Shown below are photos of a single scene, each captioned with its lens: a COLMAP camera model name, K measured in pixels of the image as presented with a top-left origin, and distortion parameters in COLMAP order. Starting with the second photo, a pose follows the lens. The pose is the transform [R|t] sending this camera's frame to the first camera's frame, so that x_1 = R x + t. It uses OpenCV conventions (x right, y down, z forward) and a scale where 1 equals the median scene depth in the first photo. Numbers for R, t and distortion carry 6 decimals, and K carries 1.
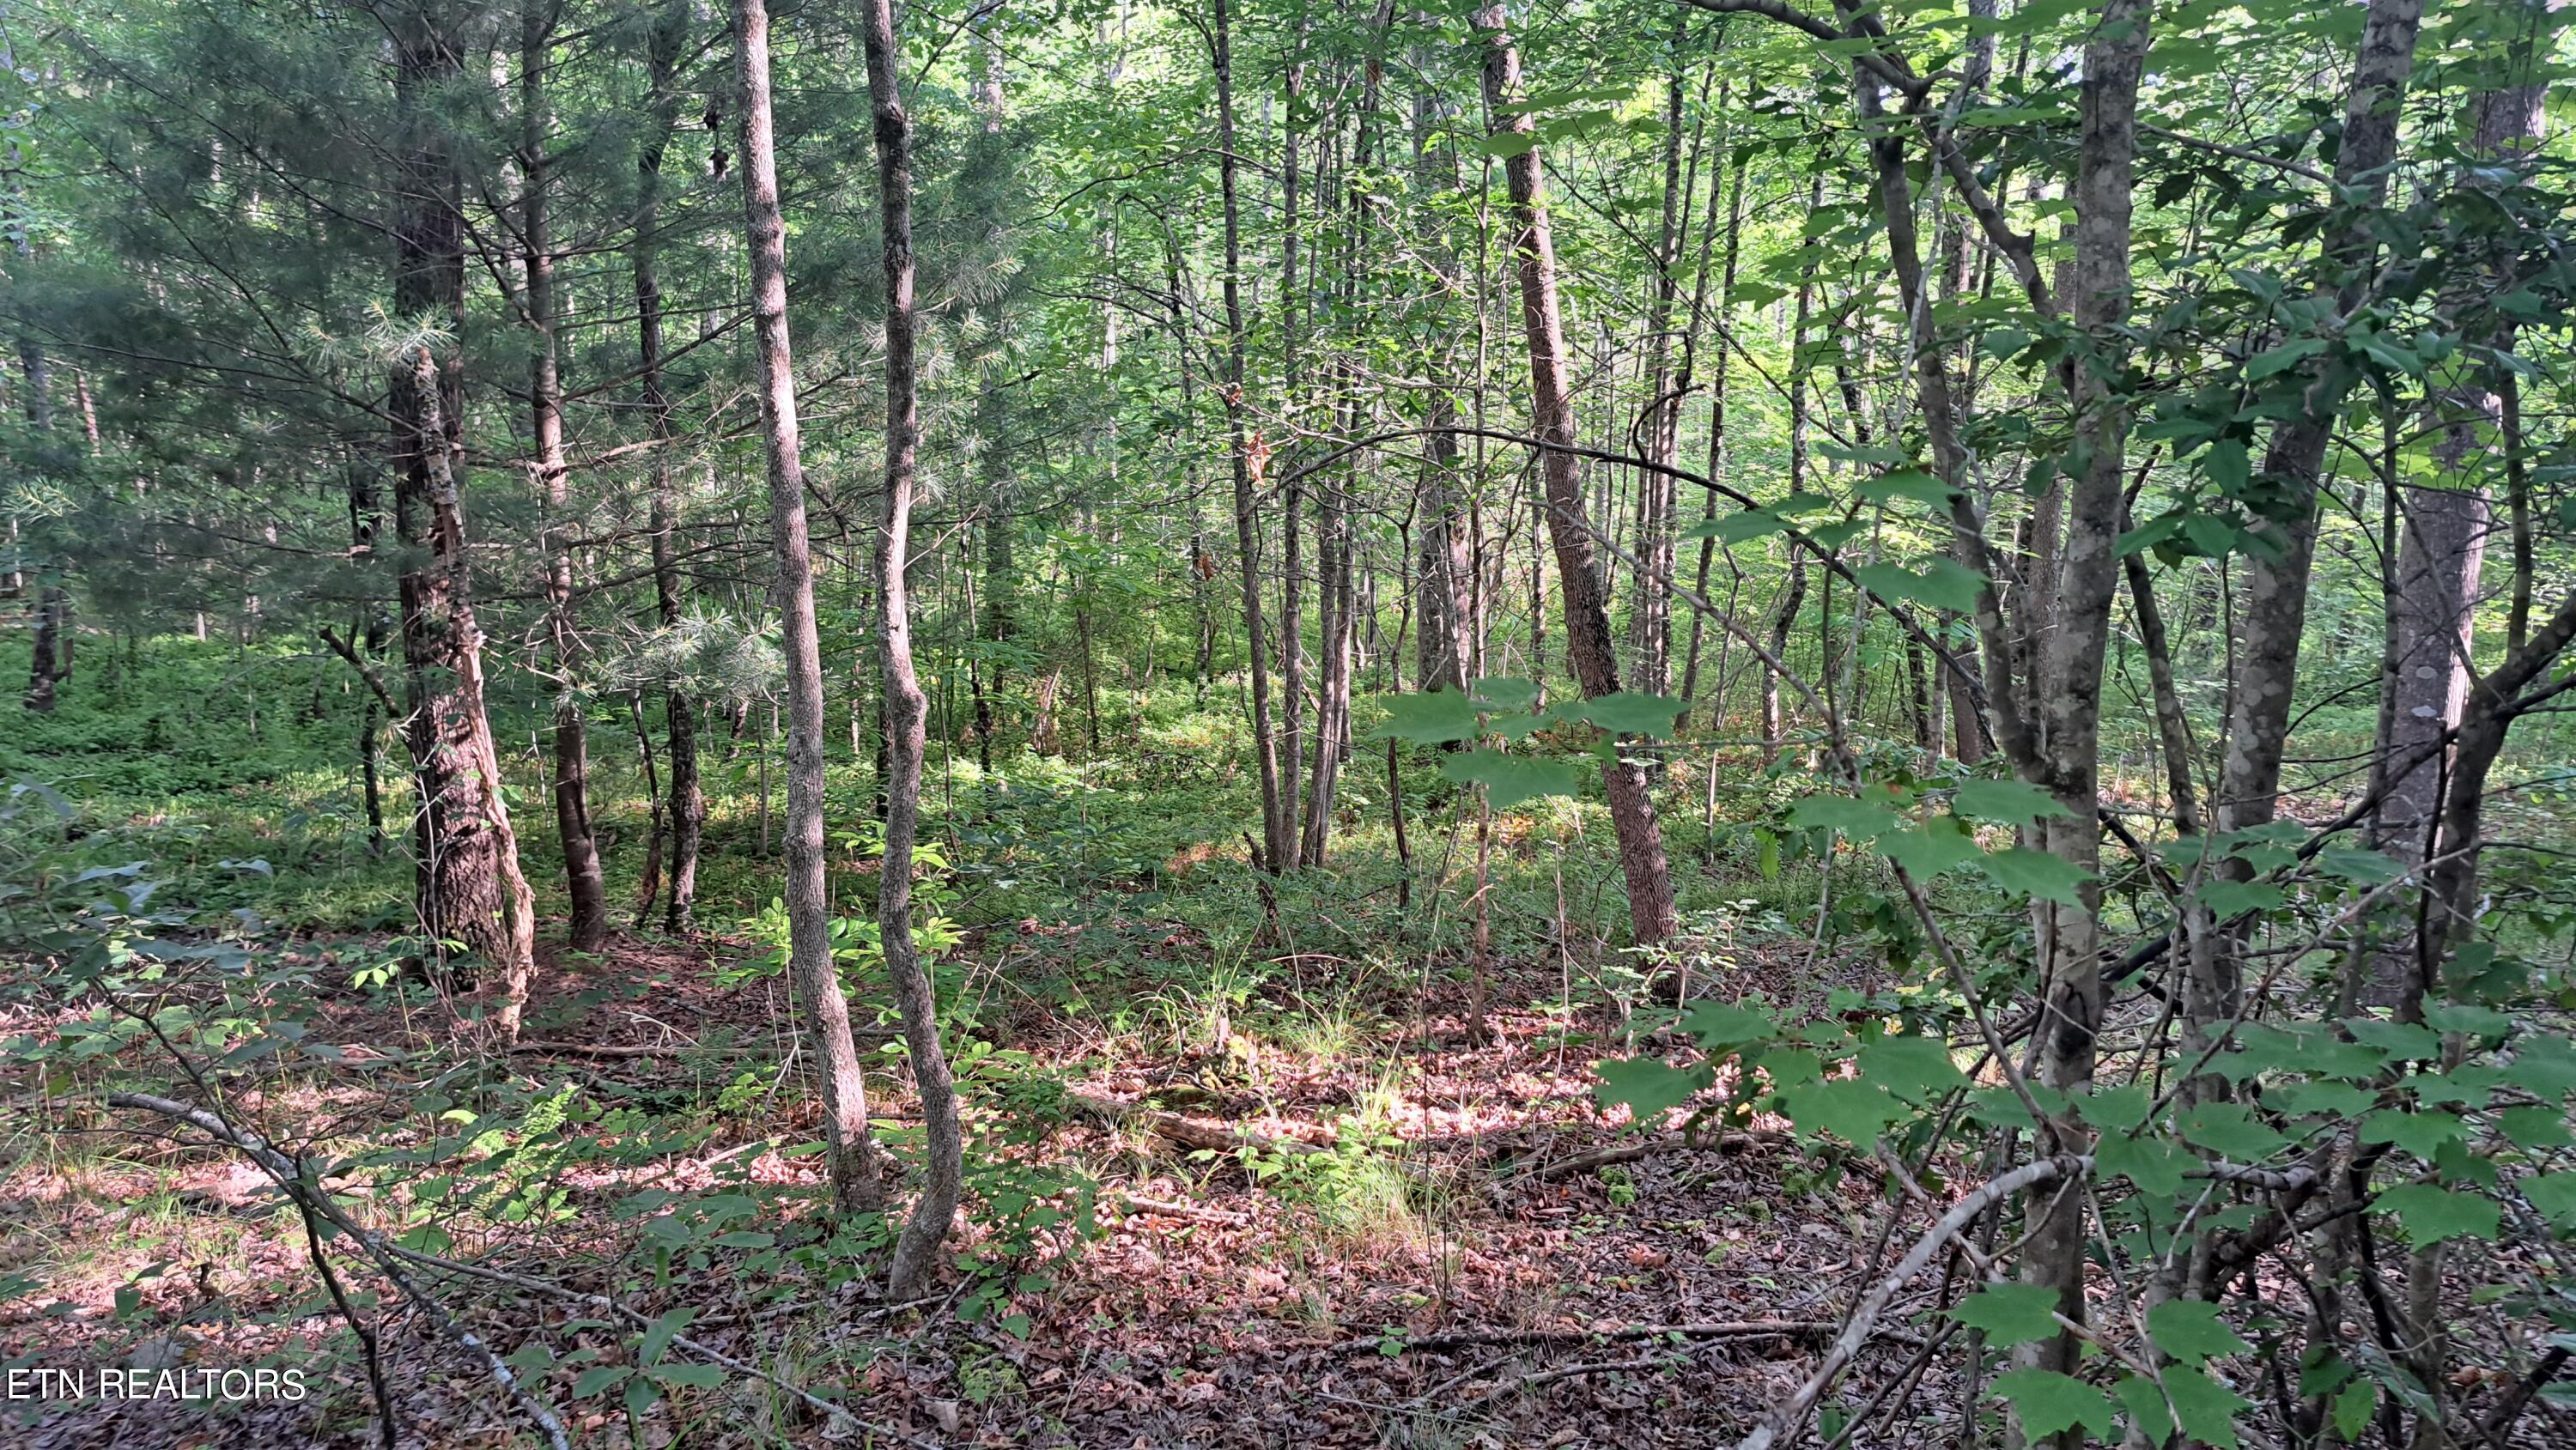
lens RADIAL K [[1850.4, 0, 1304.5], [0, 1850.4, 711.8], [0, 0, 1]] dist [0.055759, -0.045522]
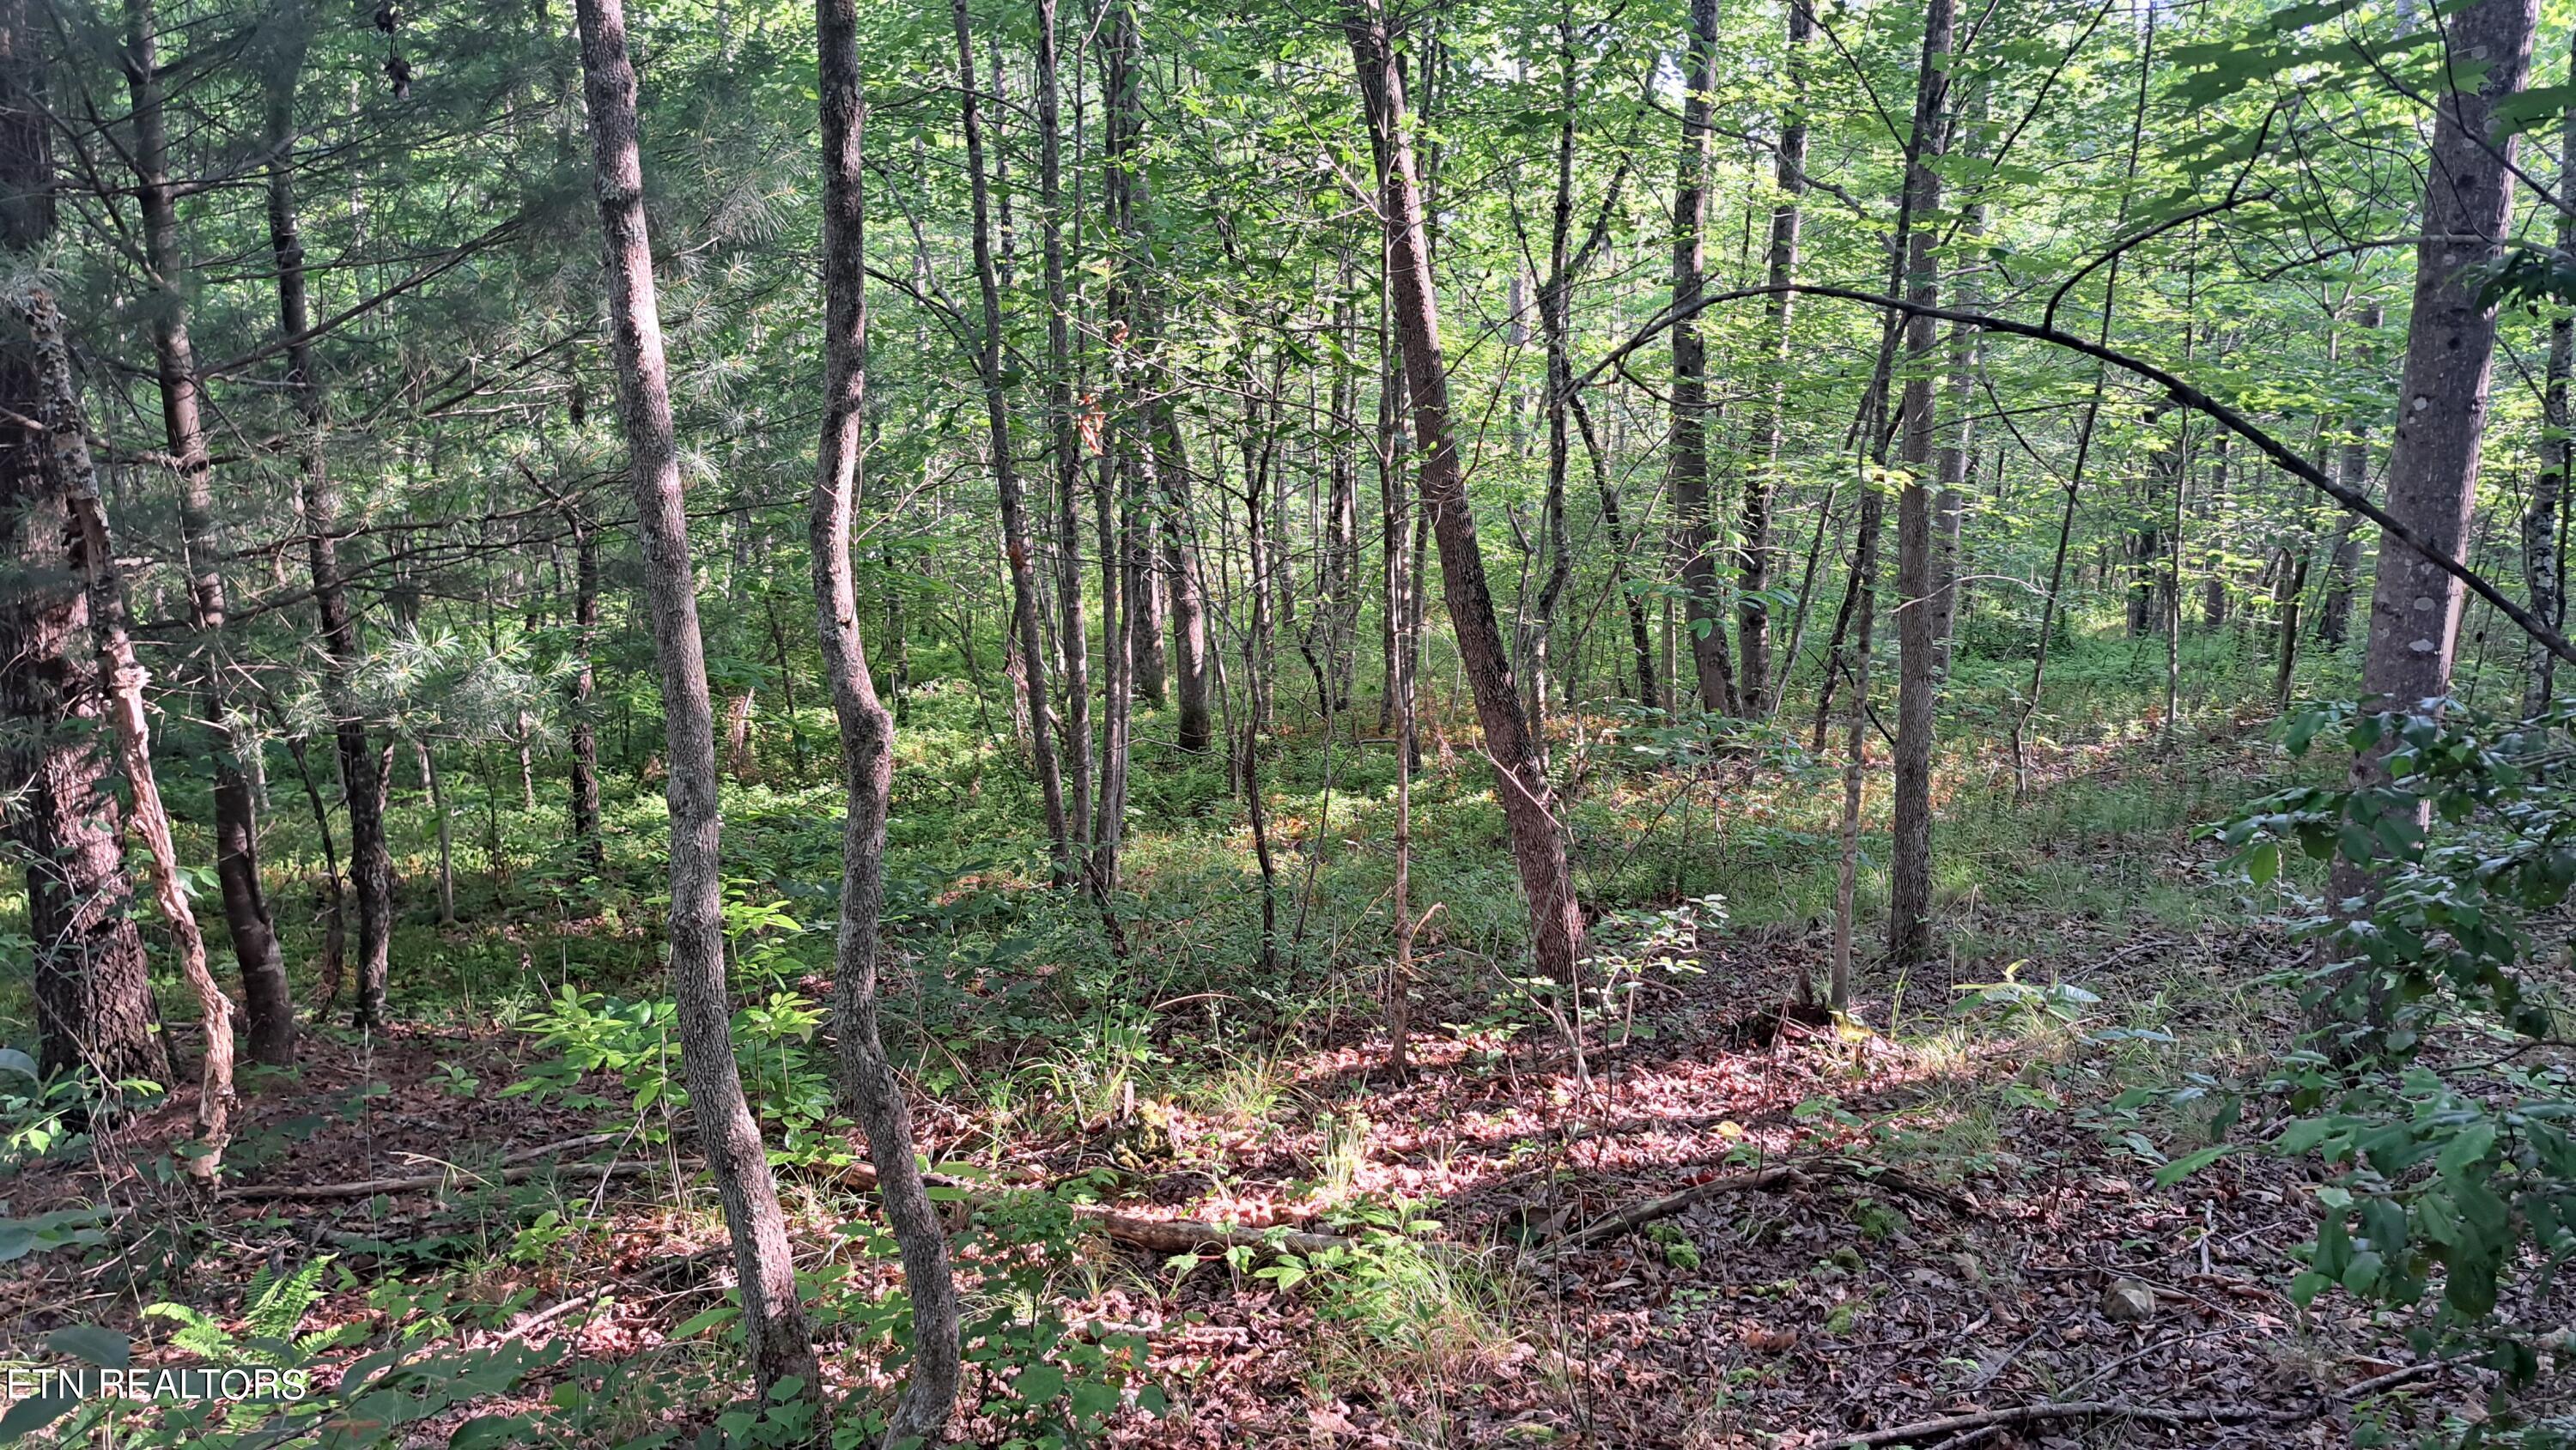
lens RADIAL K [[1850.4, 0, 1296.4], [0, 1850.4, 736.8], [0, 0, 1]] dist [0.055759, -0.045522]
pose [[0.981016, -0.058320, 0.184949, -0.119229], [0.056082, 0.998276, 0.017313, -0.001901], [-0.185640, -0.006612, 0.982596, 0.159820]]
